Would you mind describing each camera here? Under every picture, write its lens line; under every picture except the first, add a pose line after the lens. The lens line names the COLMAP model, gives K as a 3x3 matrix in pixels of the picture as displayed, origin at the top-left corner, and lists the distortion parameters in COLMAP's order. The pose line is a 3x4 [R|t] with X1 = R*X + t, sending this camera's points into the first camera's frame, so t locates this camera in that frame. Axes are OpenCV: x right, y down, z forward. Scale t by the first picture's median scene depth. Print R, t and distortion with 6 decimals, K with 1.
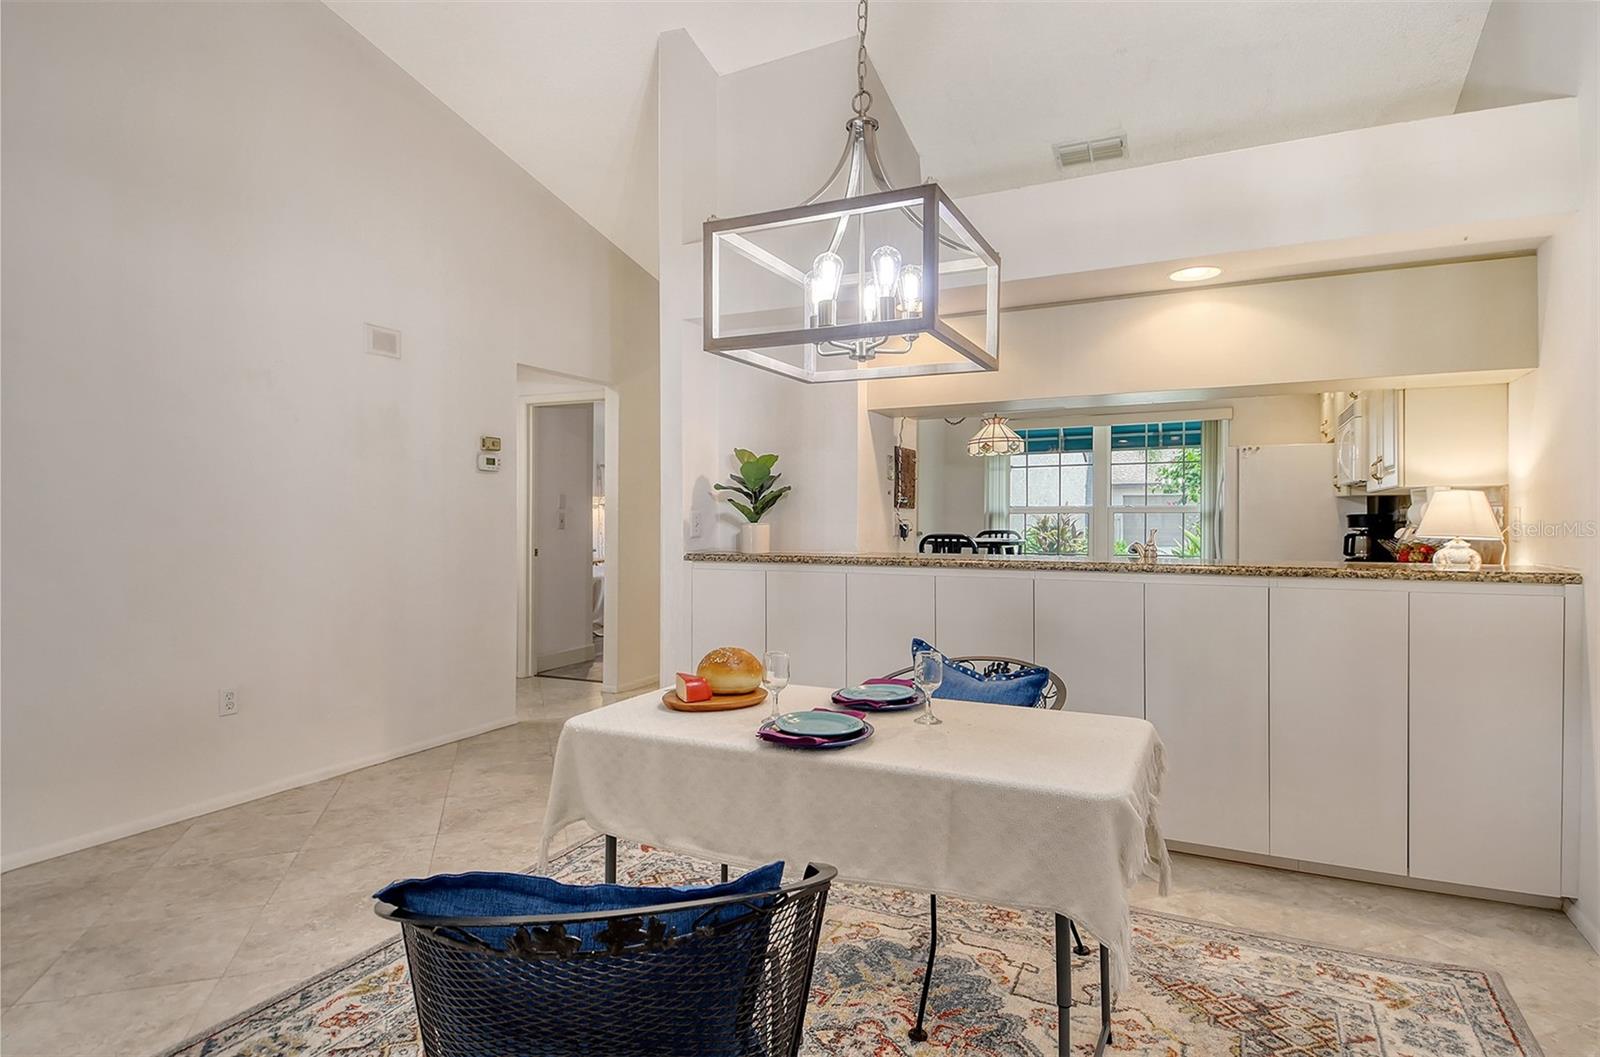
lens RADIAL K [[847.4, 0, 825.8], [0, 847.4, 519.6], [0, 0, 1]] dist [0.047722, -0.045656]
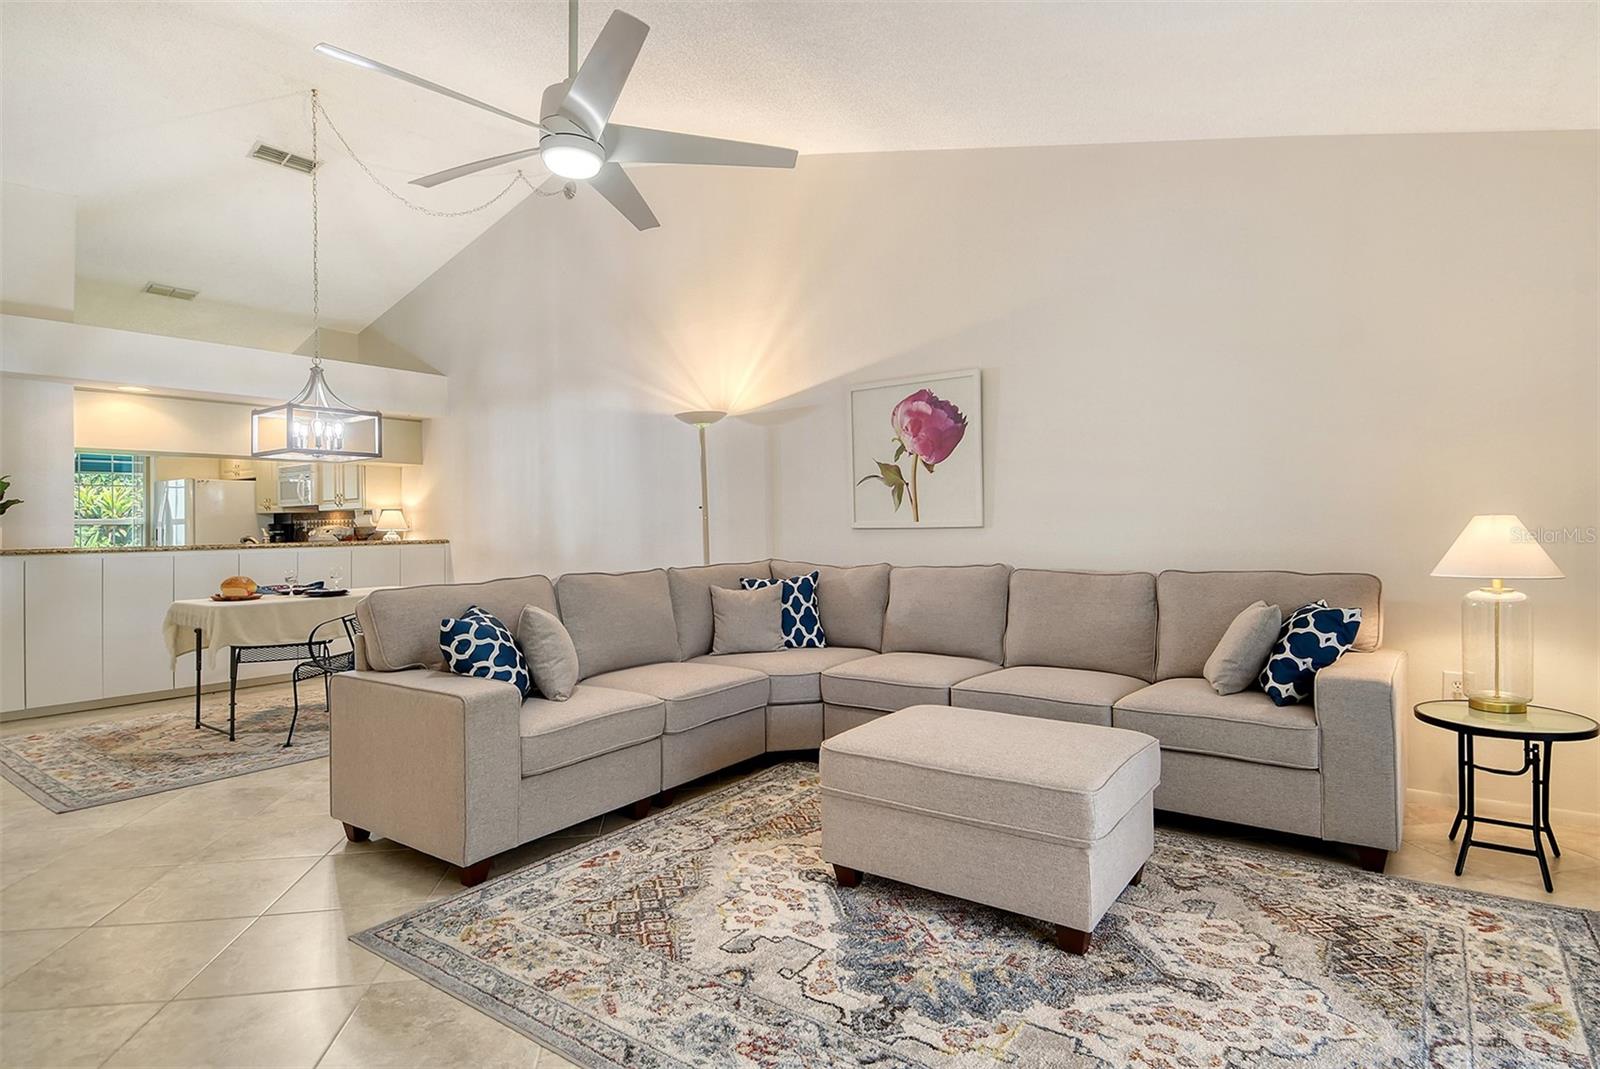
lens RADIAL K [[837.9, 0, 806.2], [0, 837.9, 515.9], [0, 0, 1]] dist [0.065724, -0.054871]
pose [[0.206995, 0.008705, 0.978303, -0.829373], [0.019136, 0.999733, -0.012944, 0.021368], [-0.978155, 0.021400, 0.206773, -0.390626]]
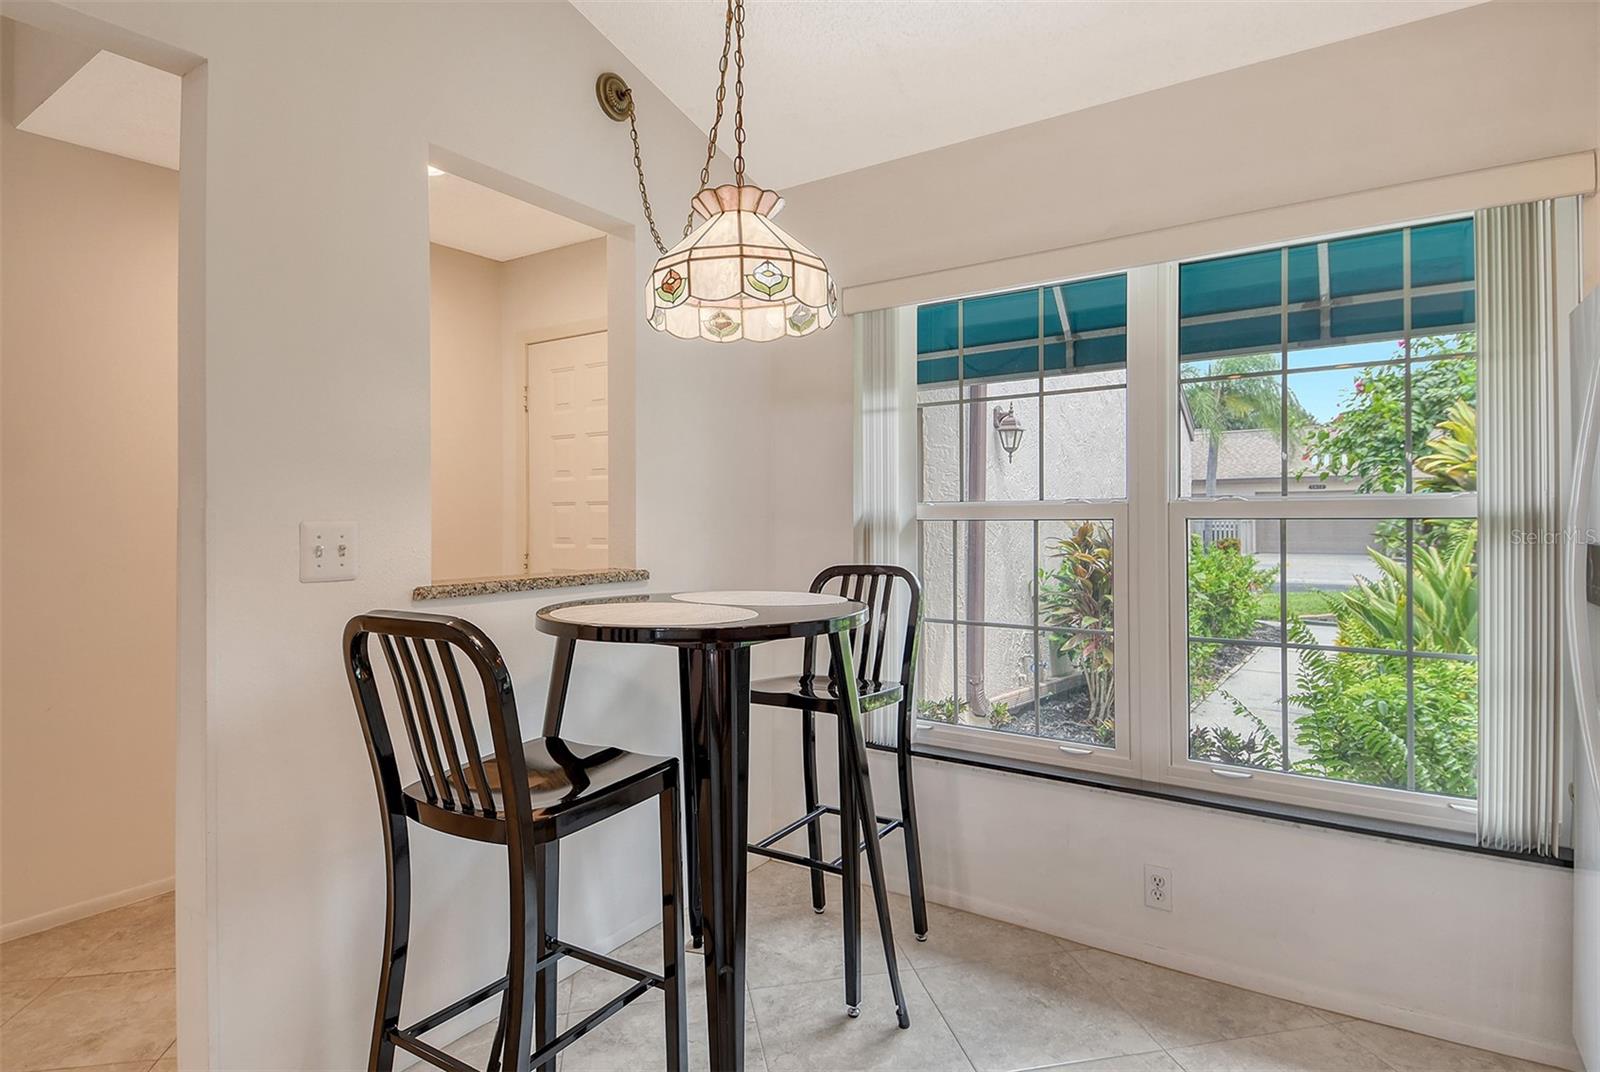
lens RADIAL K [[851.6, 0, 828.3], [0, 851.6, 519.6], [0, 0, 1]] dist [0.069667, -0.055619]
pose [[0.991630, -0.003899, -0.129050, 0.320185], [0.003799, 0.999992, -0.001018, -0.011095], [0.129053, 0.000519, 0.991638, 0.844984]]
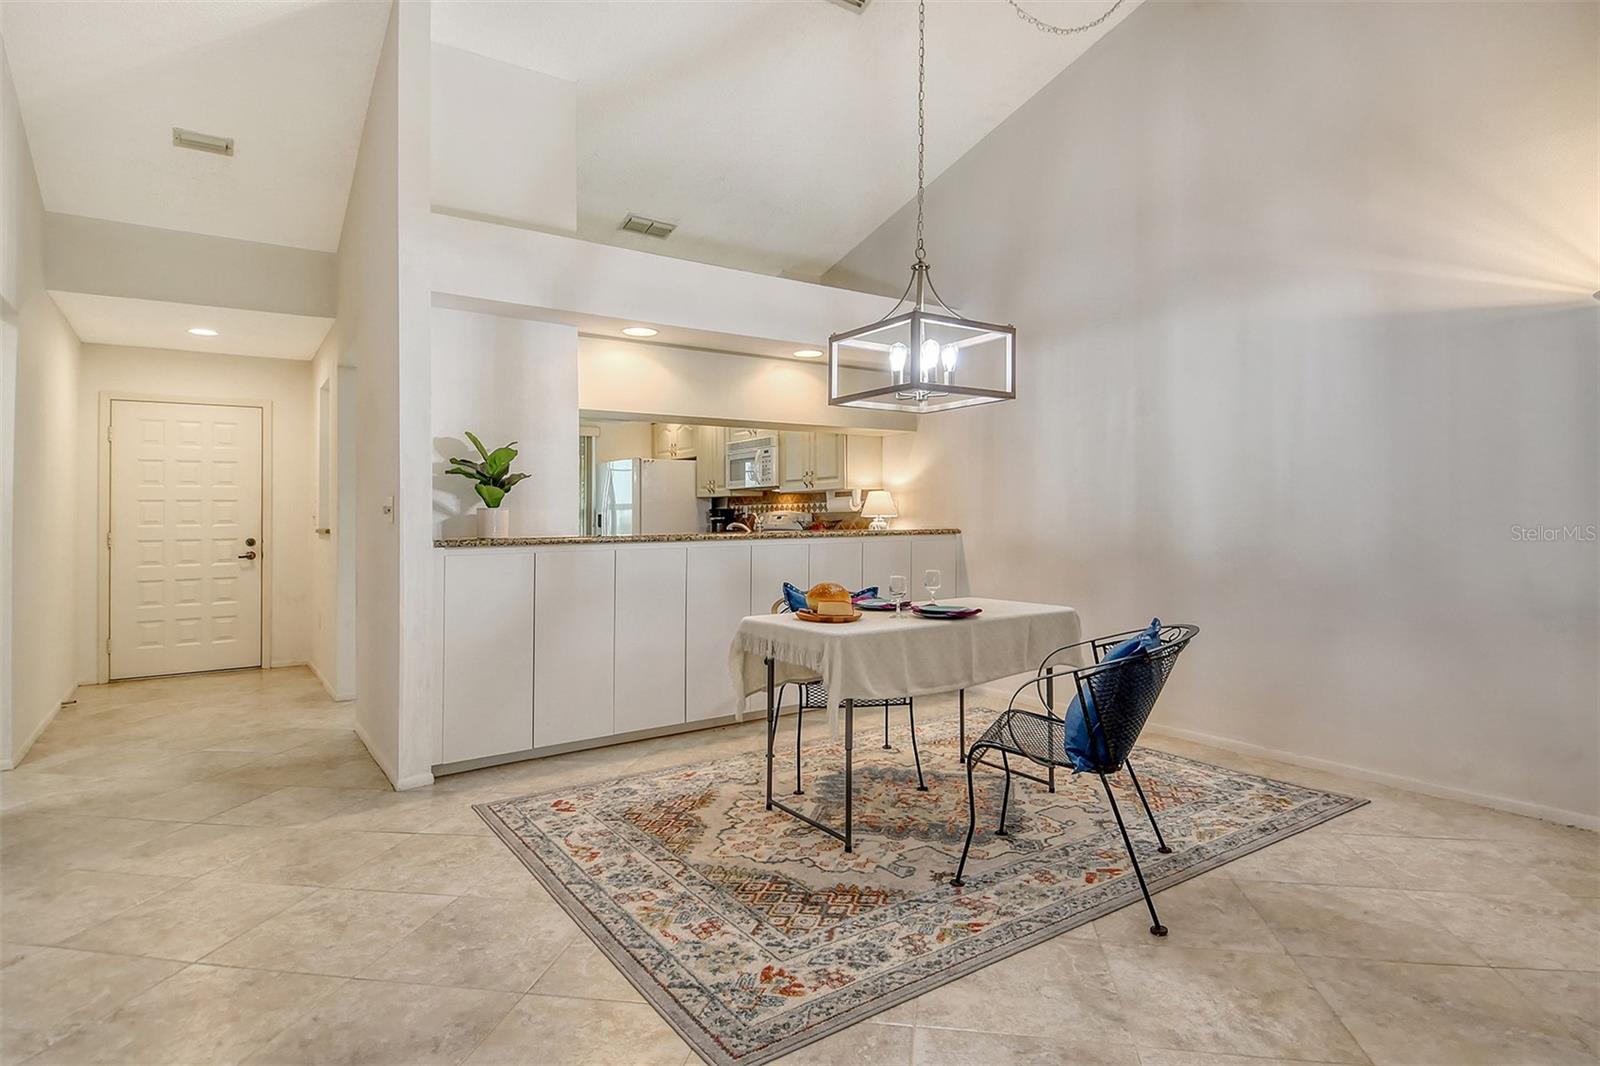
lens RADIAL K [[837.9, 0, 806.2], [0, 837.9, 514.4], [0, 0, 1]] dist [0.065724, -0.054871]
pose [[0.504380, 0.000307, 0.863482, -0.570480], [0.015787, 0.999830, -0.009577, 0.019835], [-0.863337, 0.018462, 0.504289, 0.122573]]
